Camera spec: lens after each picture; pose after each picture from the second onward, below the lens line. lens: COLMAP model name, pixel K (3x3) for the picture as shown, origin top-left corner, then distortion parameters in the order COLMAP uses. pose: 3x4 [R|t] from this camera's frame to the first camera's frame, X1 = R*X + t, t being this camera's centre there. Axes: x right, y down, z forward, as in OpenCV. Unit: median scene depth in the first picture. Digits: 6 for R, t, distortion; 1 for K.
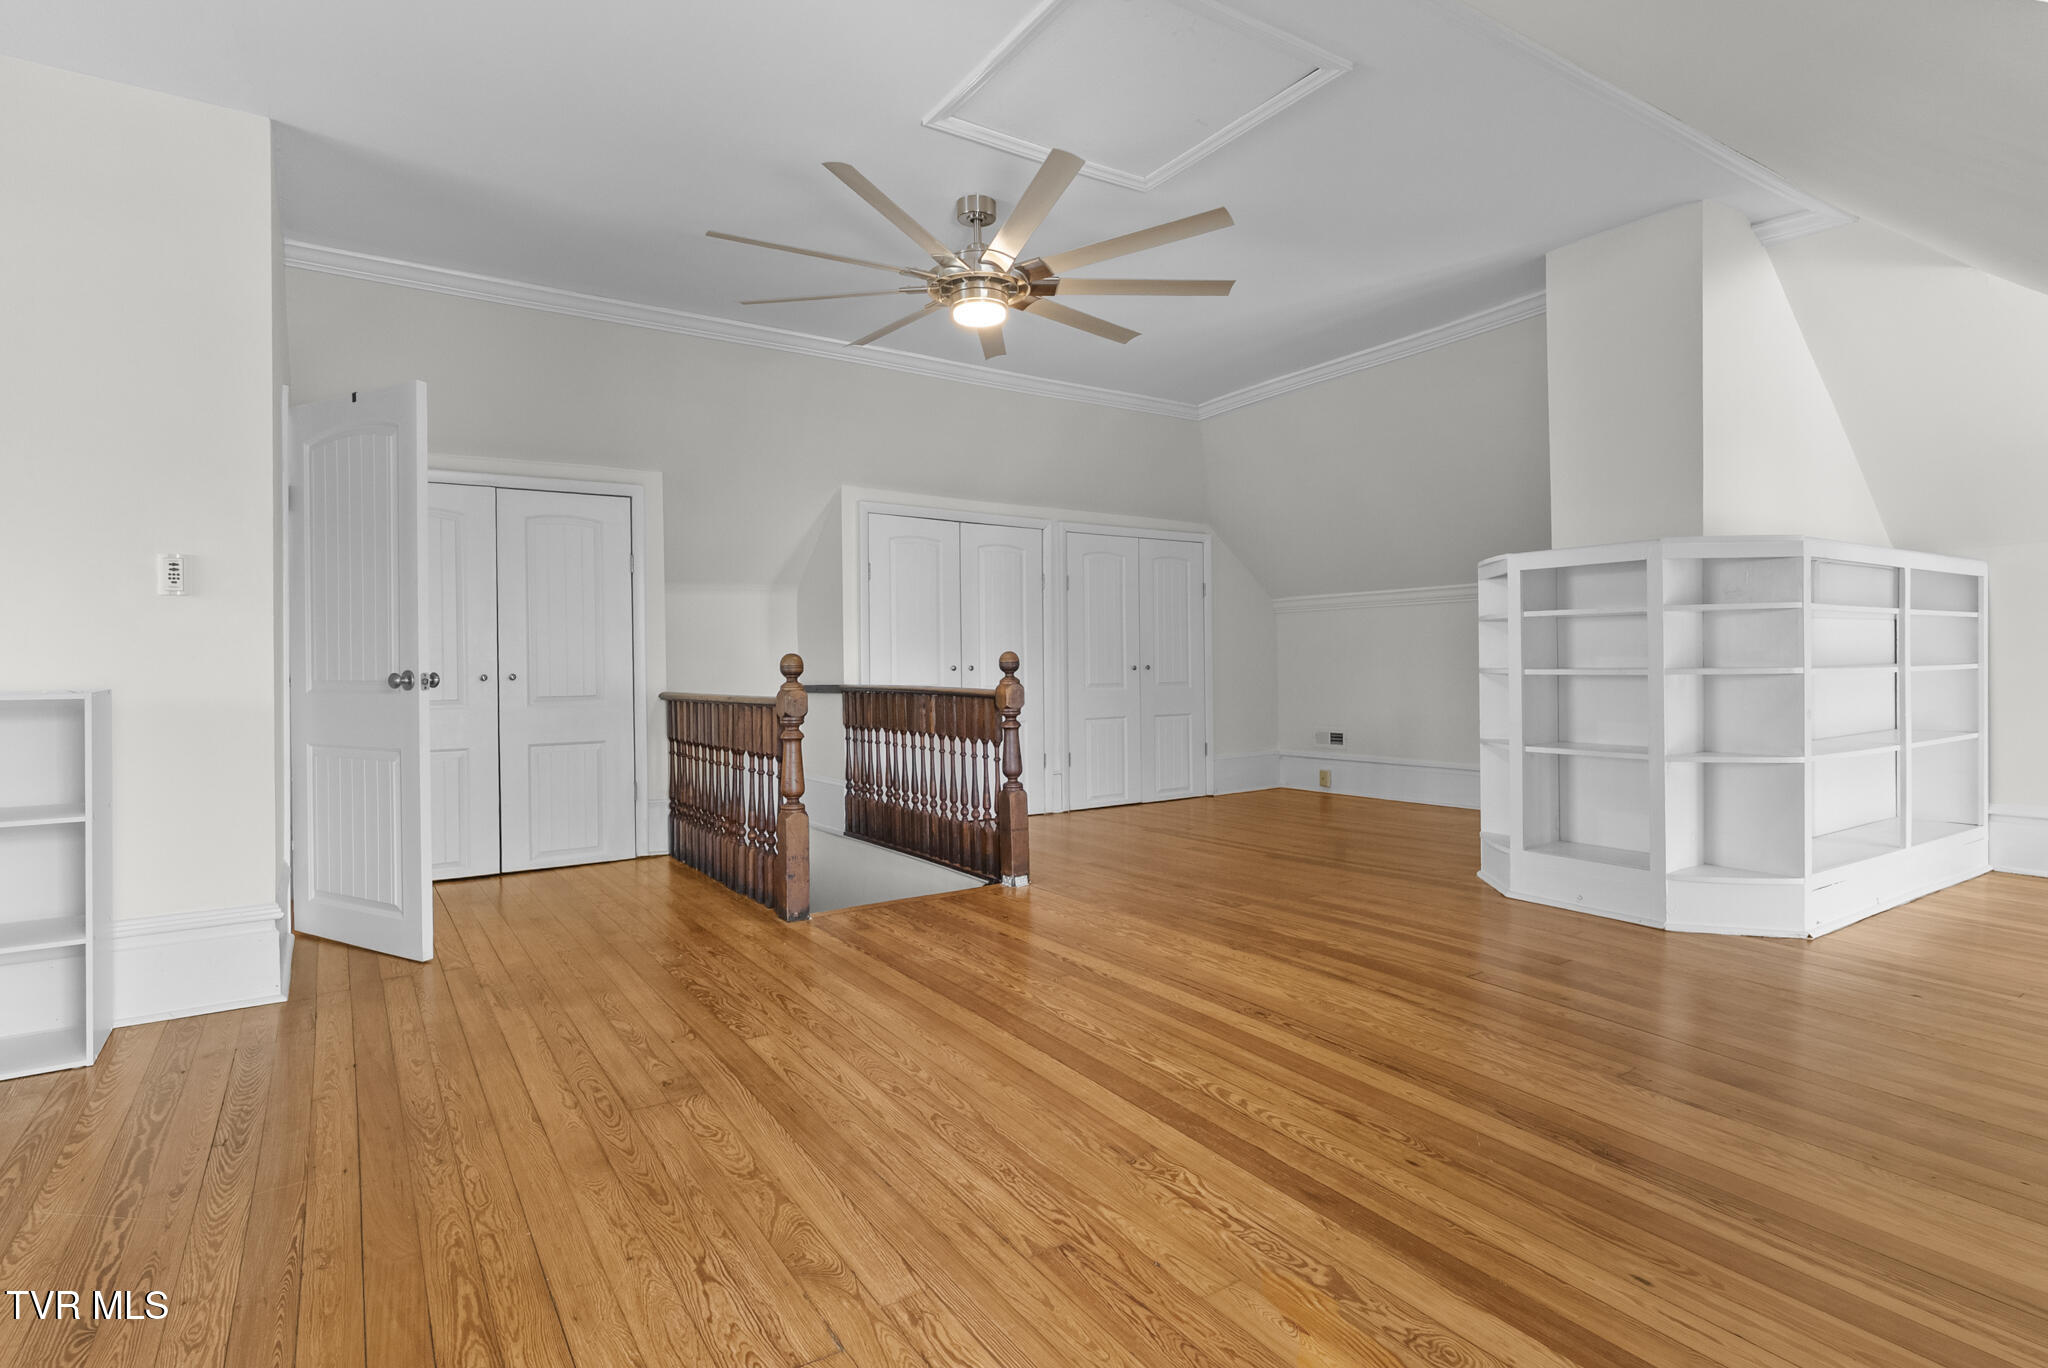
lens RADIAL K [[984.7, 0, 1032.1], [0, 984.7, 667.3], [0, 0, 1]] dist [0.001867, 0.000476]
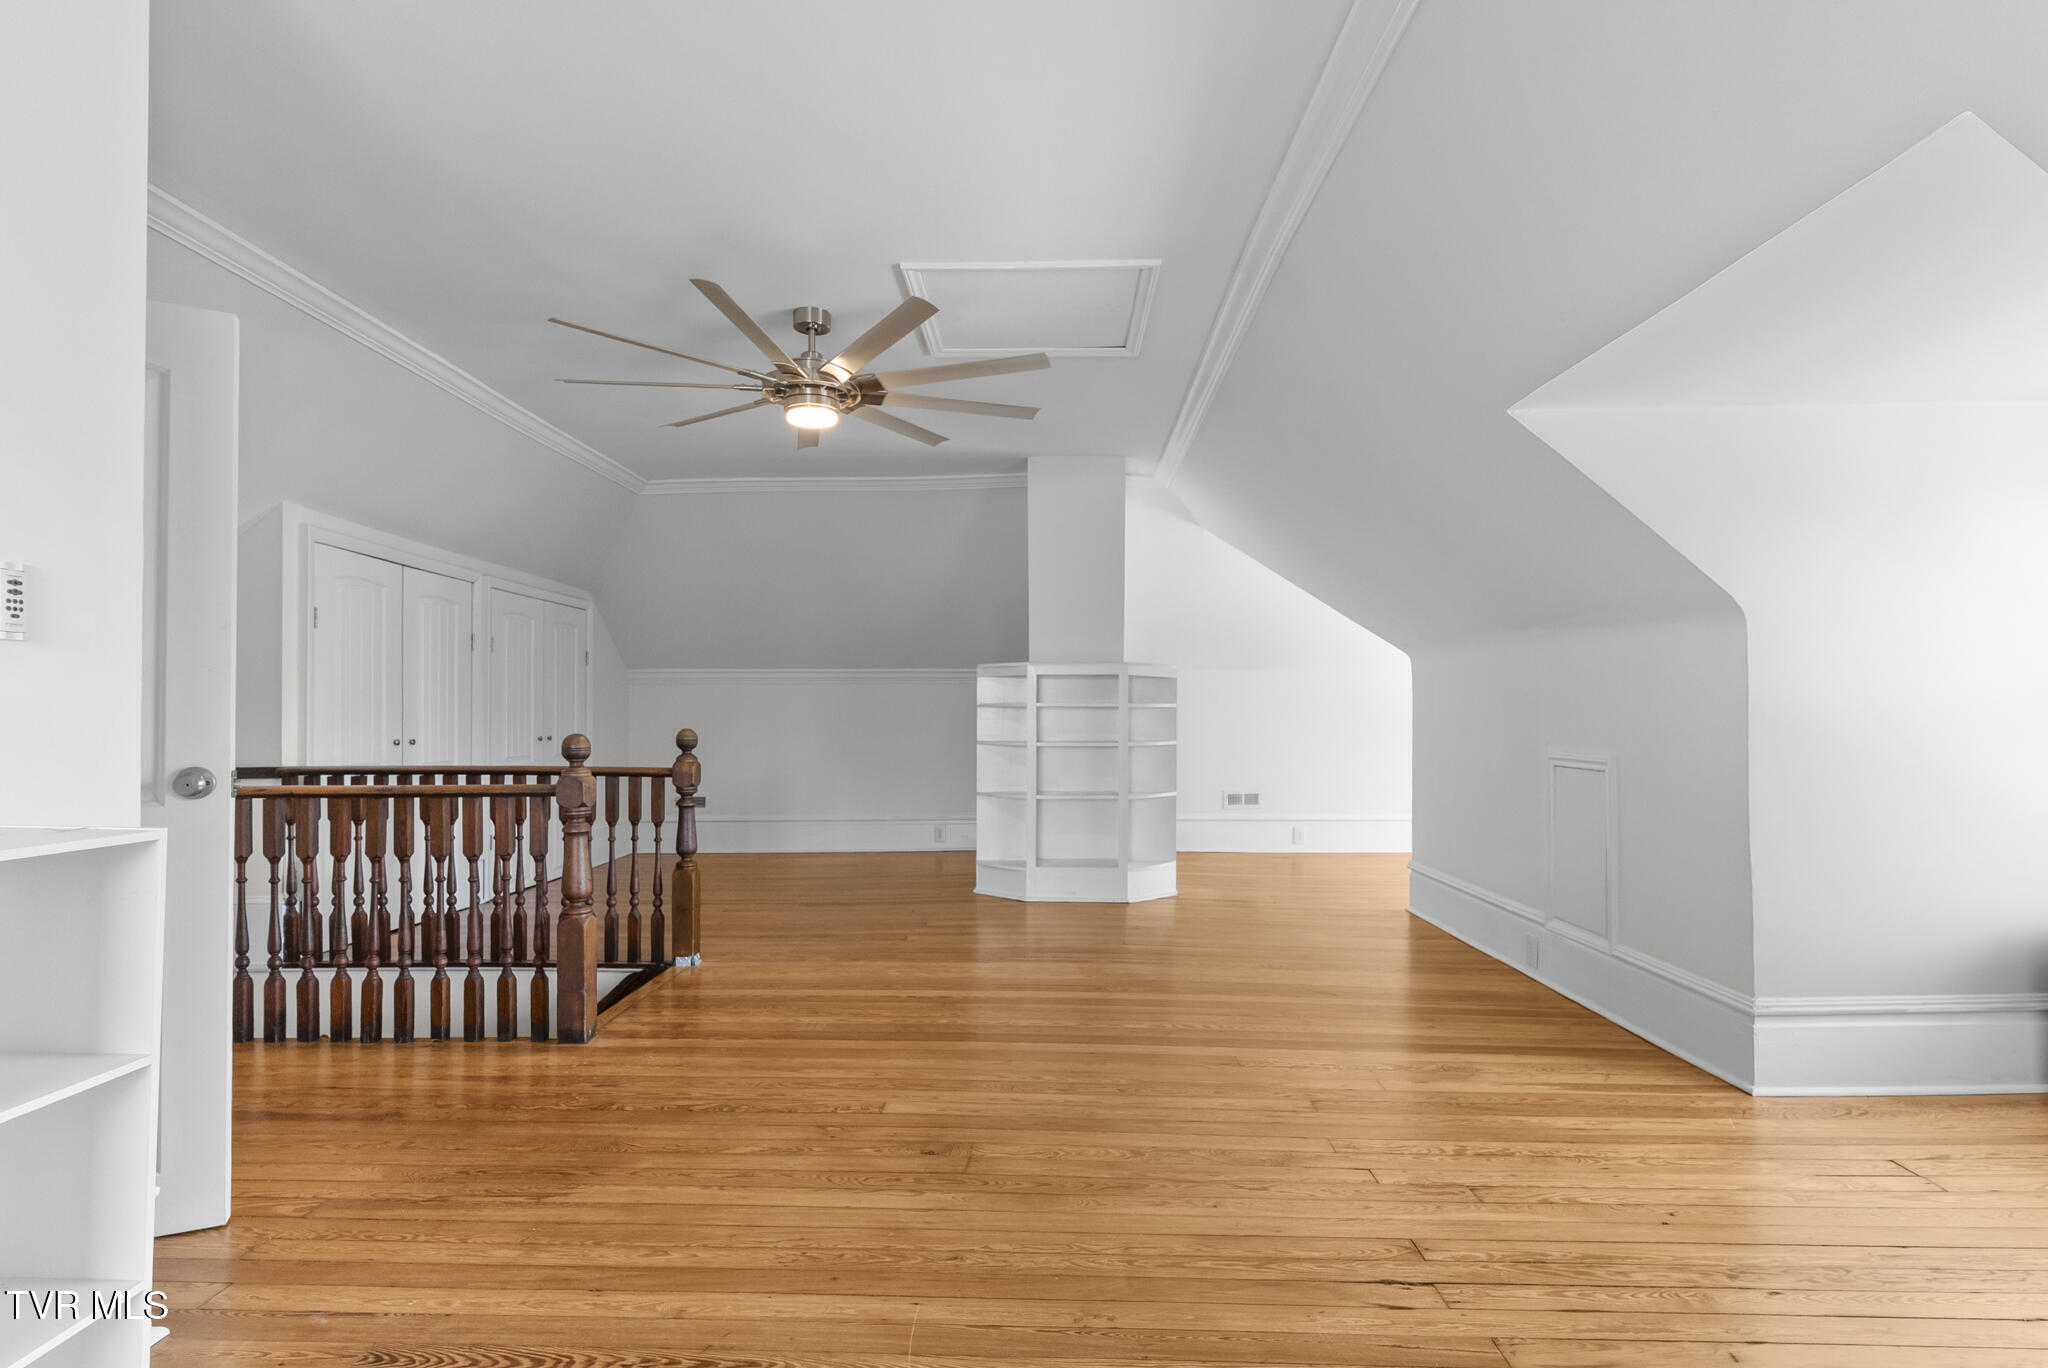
lens RADIAL K [[947.4, 0, 1022.9], [0, 947.4, 718.6], [0, 0, 1]] dist [-0.001660, 0.000183]
pose [[0.602213, 0.009312, 0.798281, -0.764778], [-0.000805, 0.999939, -0.011057, -0.020881], [-0.798335, 0.006016, 0.602183, 0.209004]]
